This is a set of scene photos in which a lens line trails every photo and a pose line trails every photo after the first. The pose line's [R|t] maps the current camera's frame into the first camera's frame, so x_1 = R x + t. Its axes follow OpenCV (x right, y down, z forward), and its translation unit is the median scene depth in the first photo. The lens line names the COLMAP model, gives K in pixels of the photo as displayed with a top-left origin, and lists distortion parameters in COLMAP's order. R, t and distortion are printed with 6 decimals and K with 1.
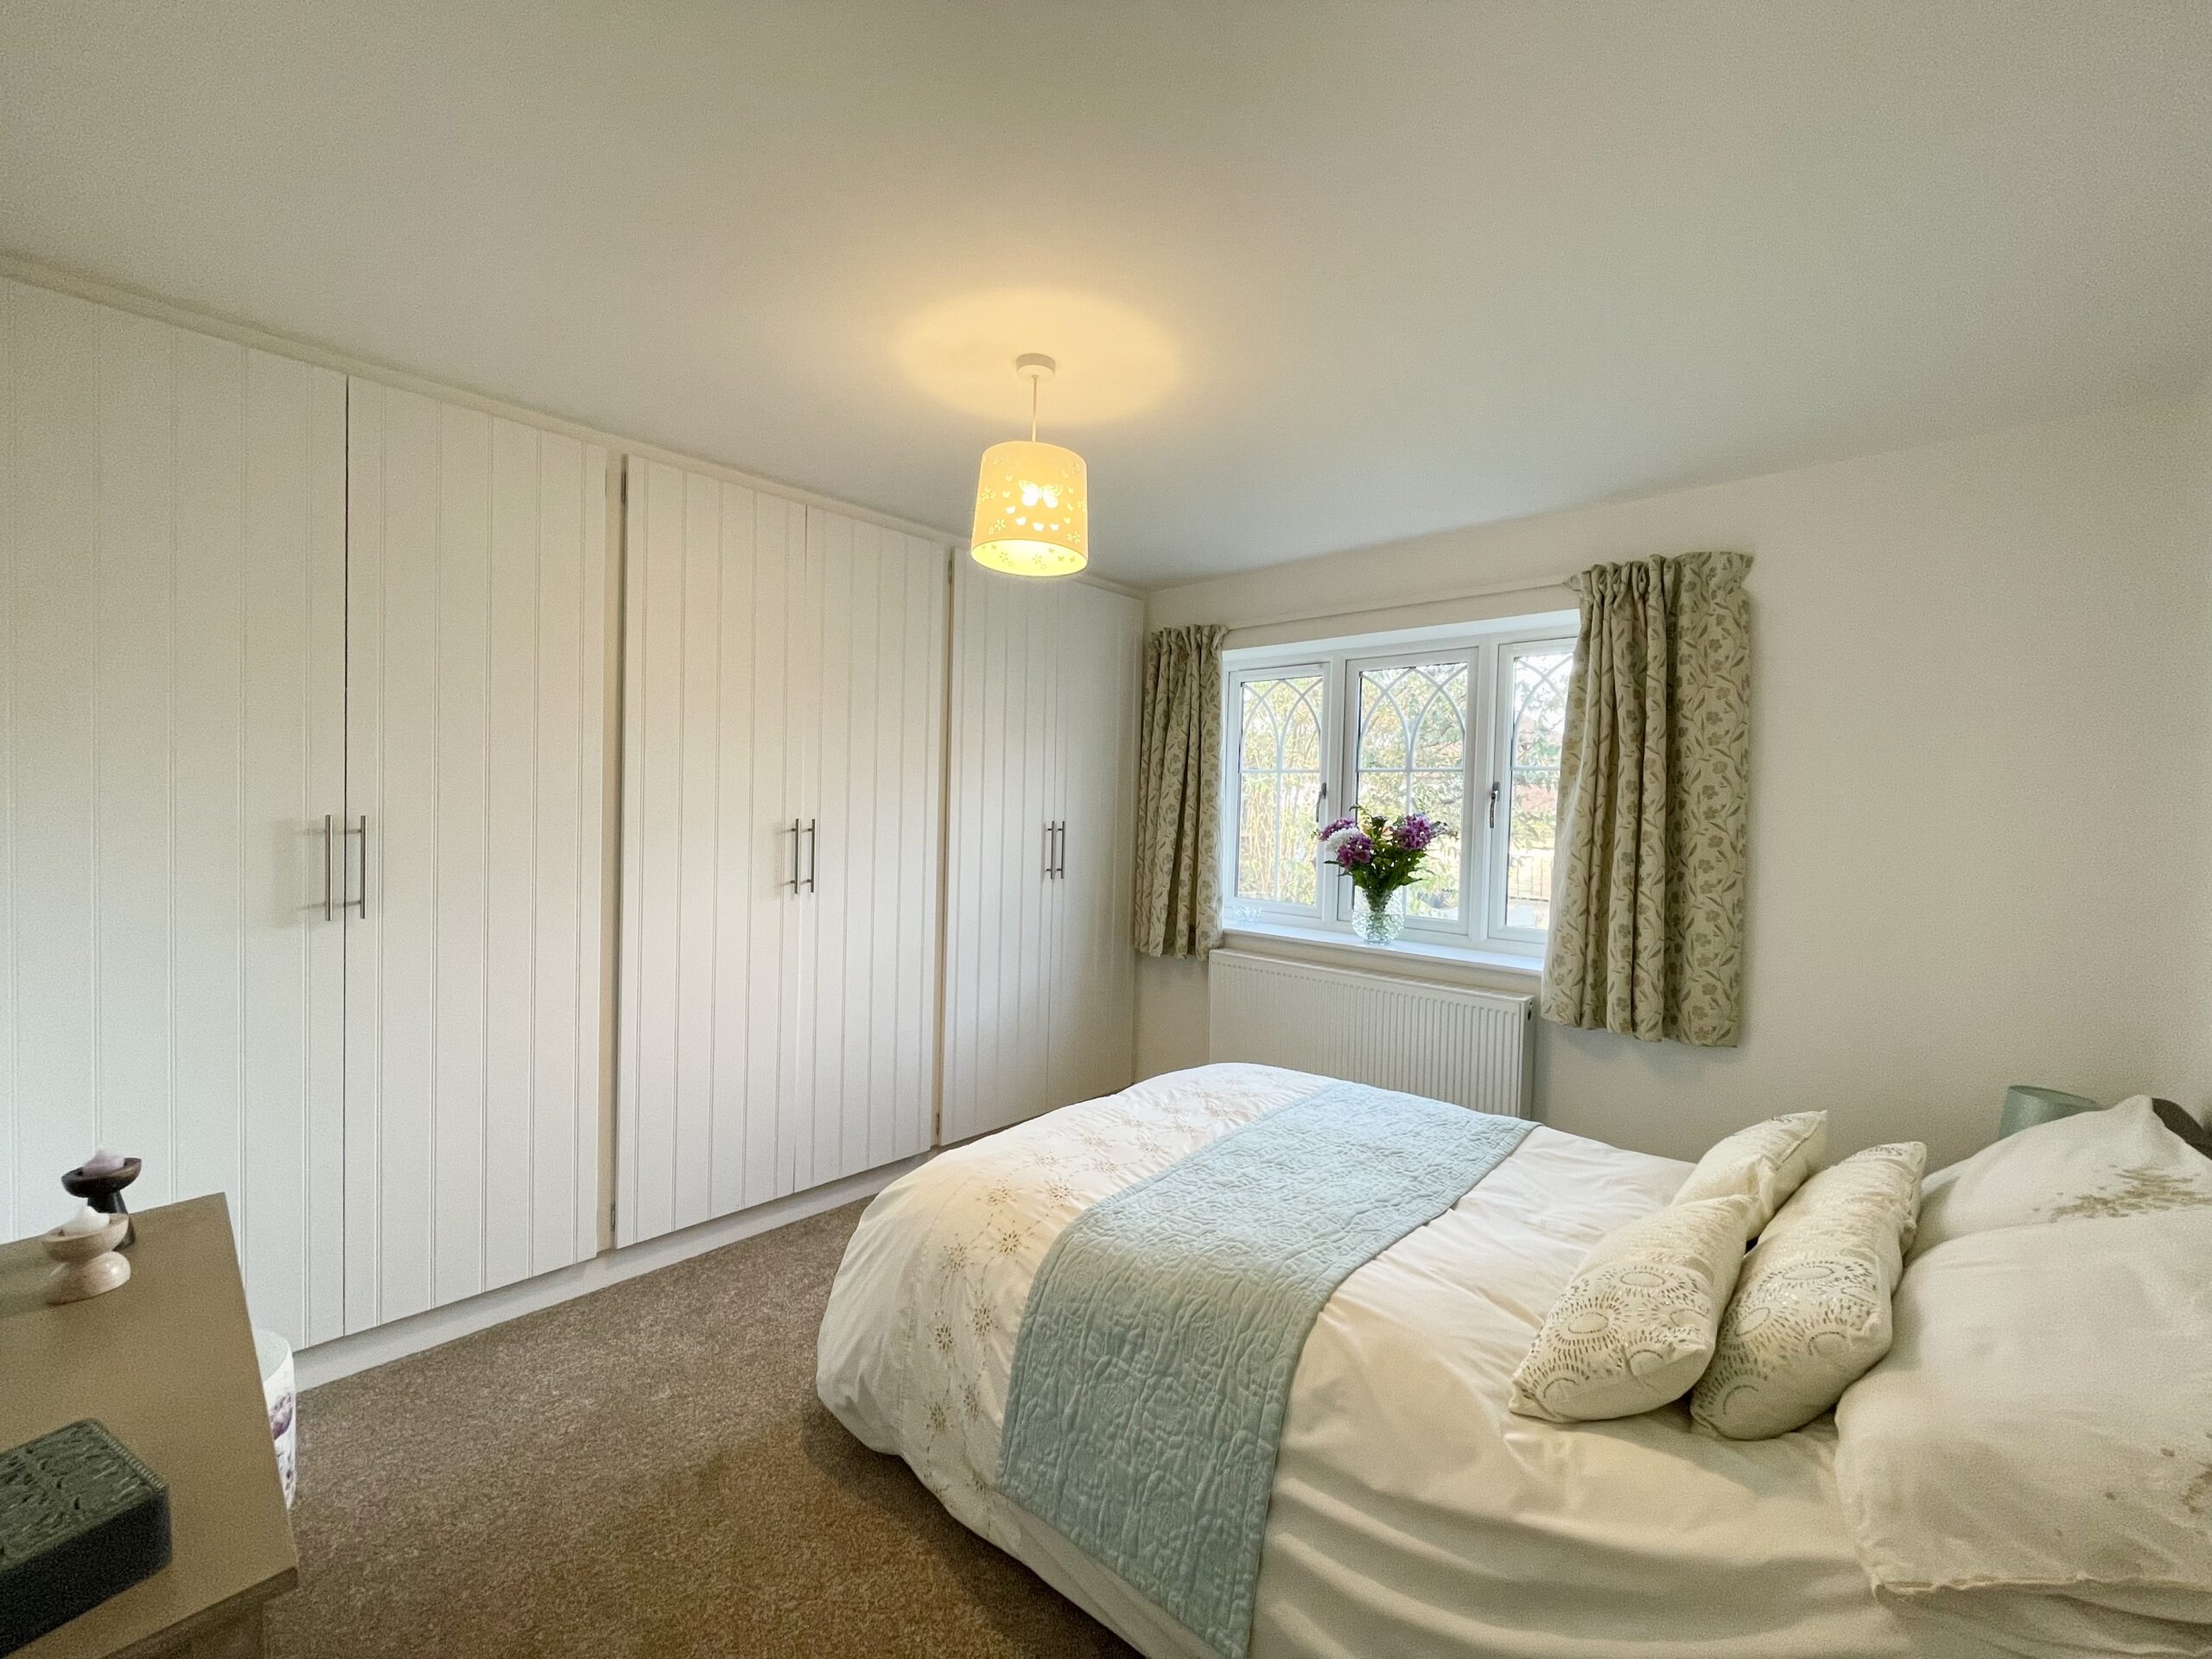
lens RADIAL K [[885.6, 0, 1105.6], [0, 885.6, 838.1], [0, 0, 1]] dist [-0.000158, 0.000120]
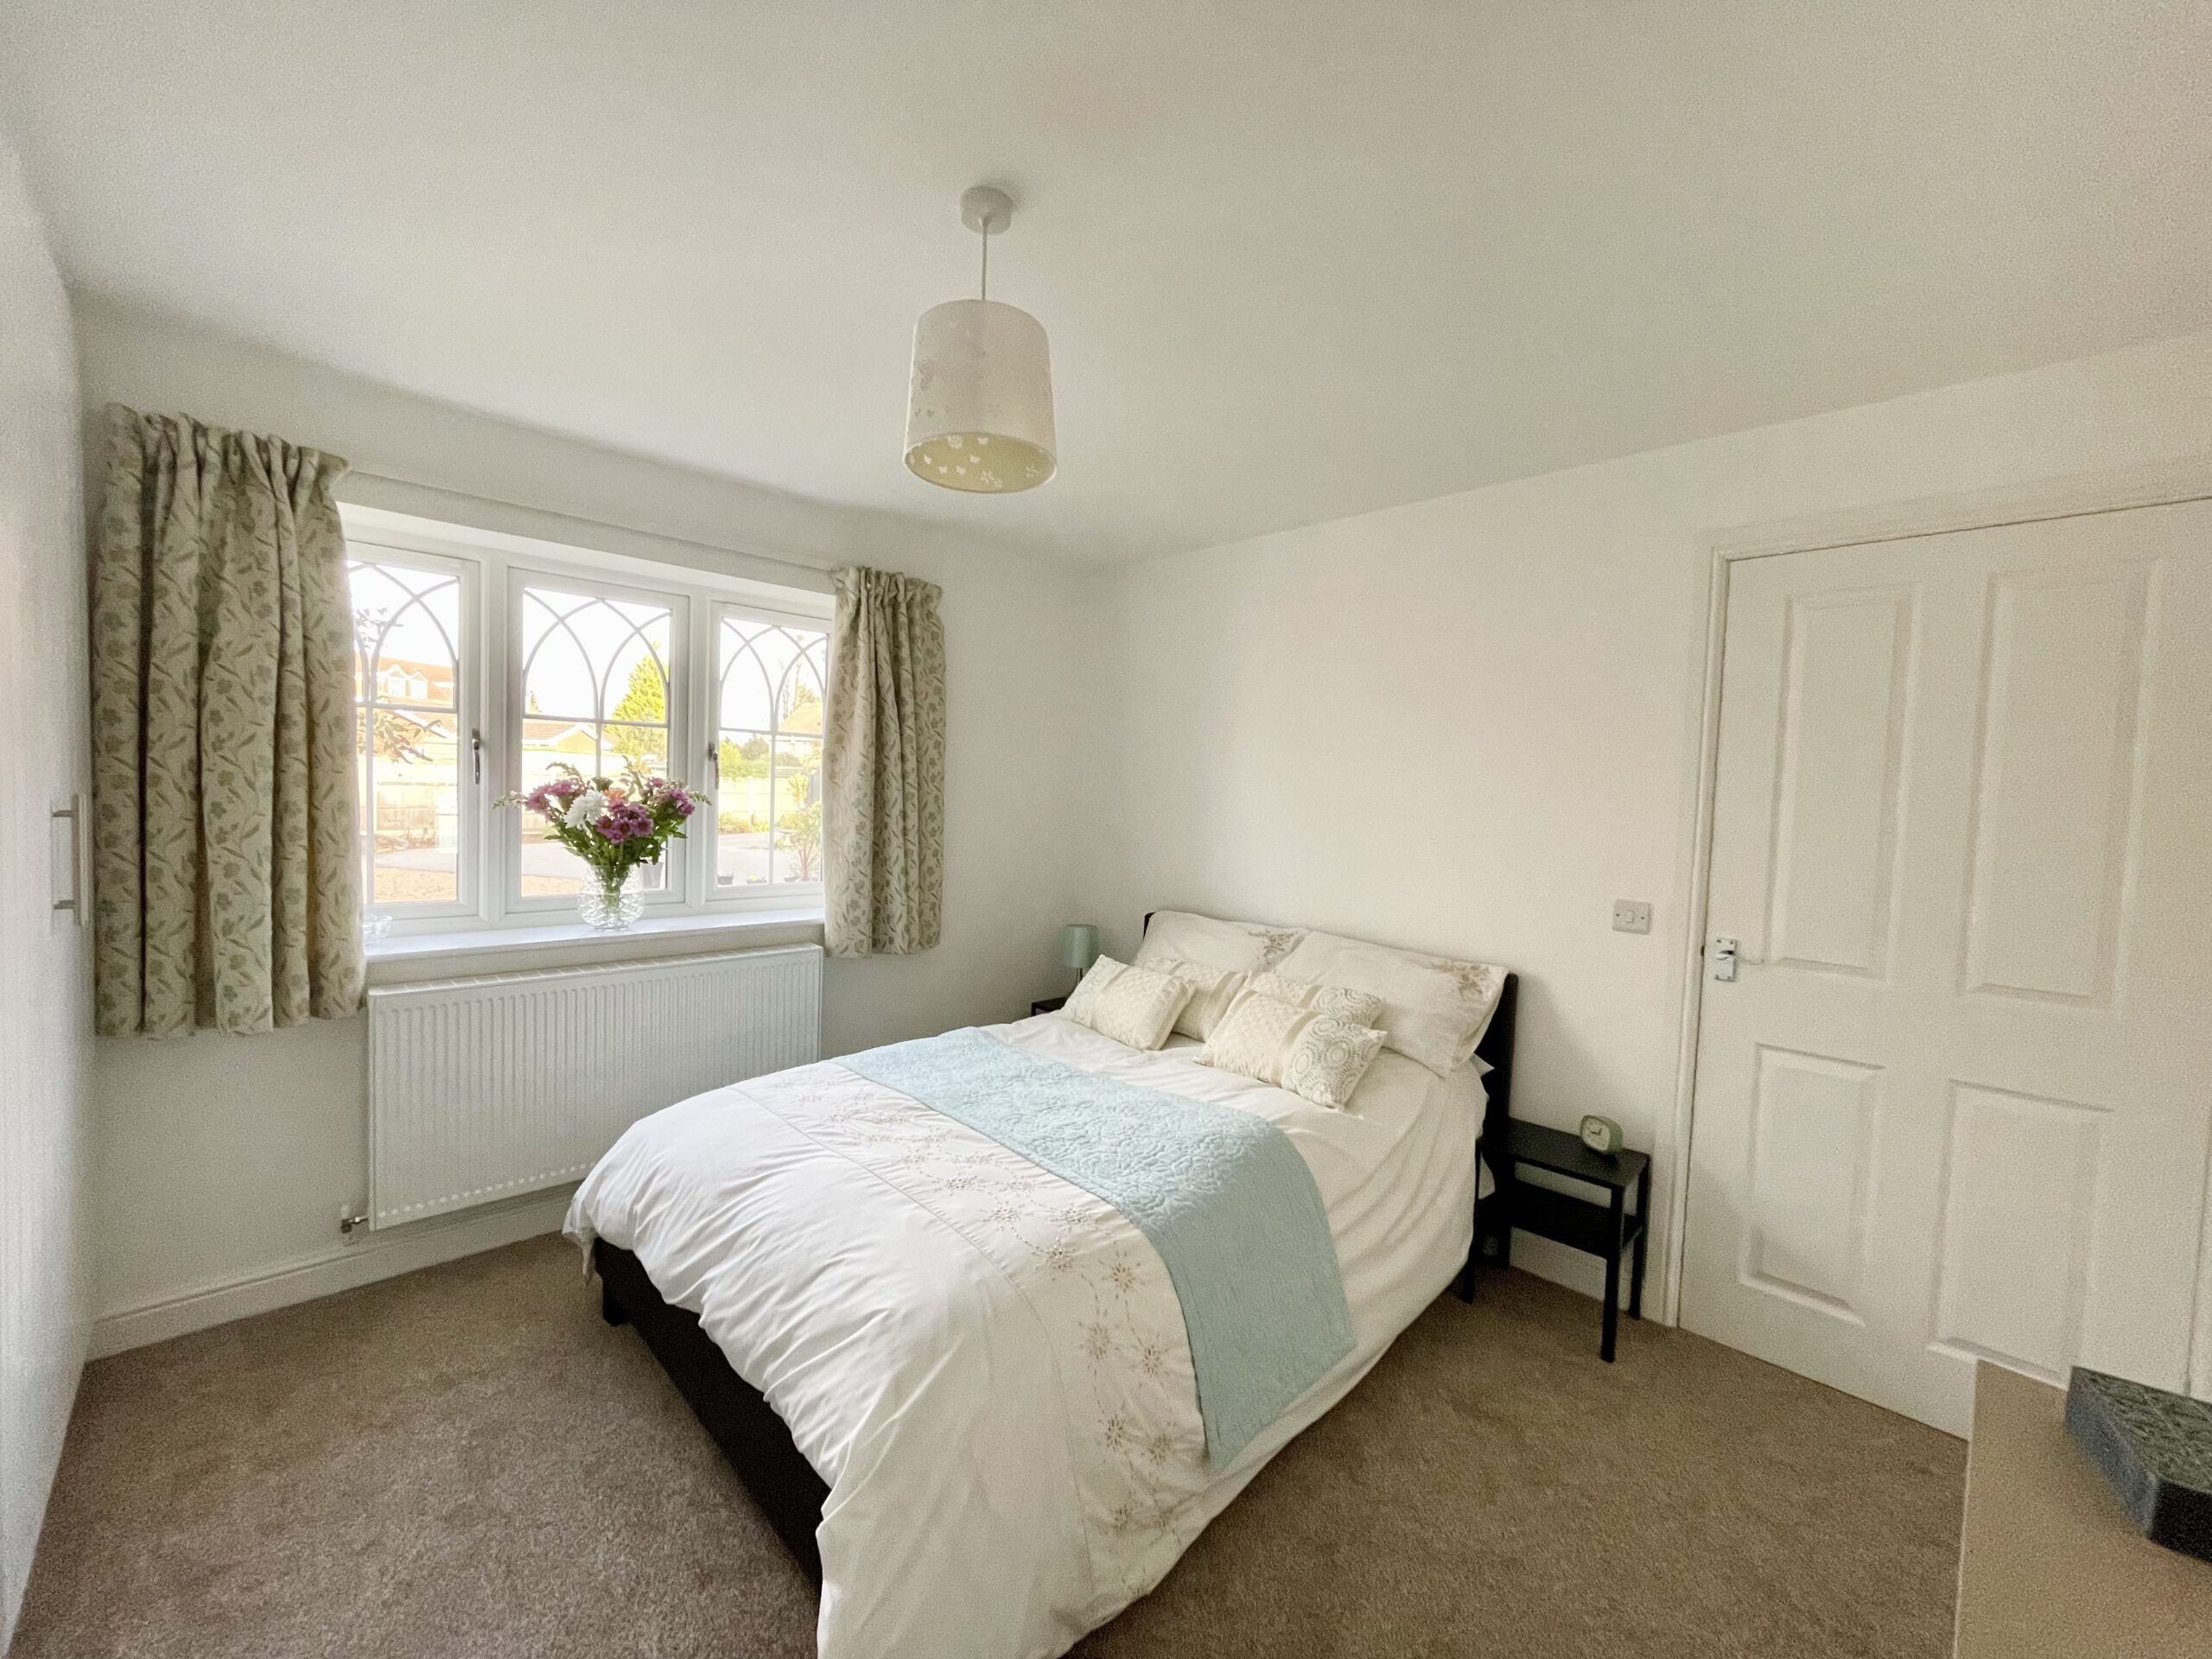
lens RADIAL K [[891.6, 0, 1104.3], [0, 891.6, 830.0], [0, 0, 1]] dist [-0.002450, 0.000179]
pose [[0.055060, -0.073028, 0.995809, -0.603270], [0.001326, 0.997326, 0.073066, -0.042954], [-0.998482, -0.002703, 0.055010, 0.589923]]
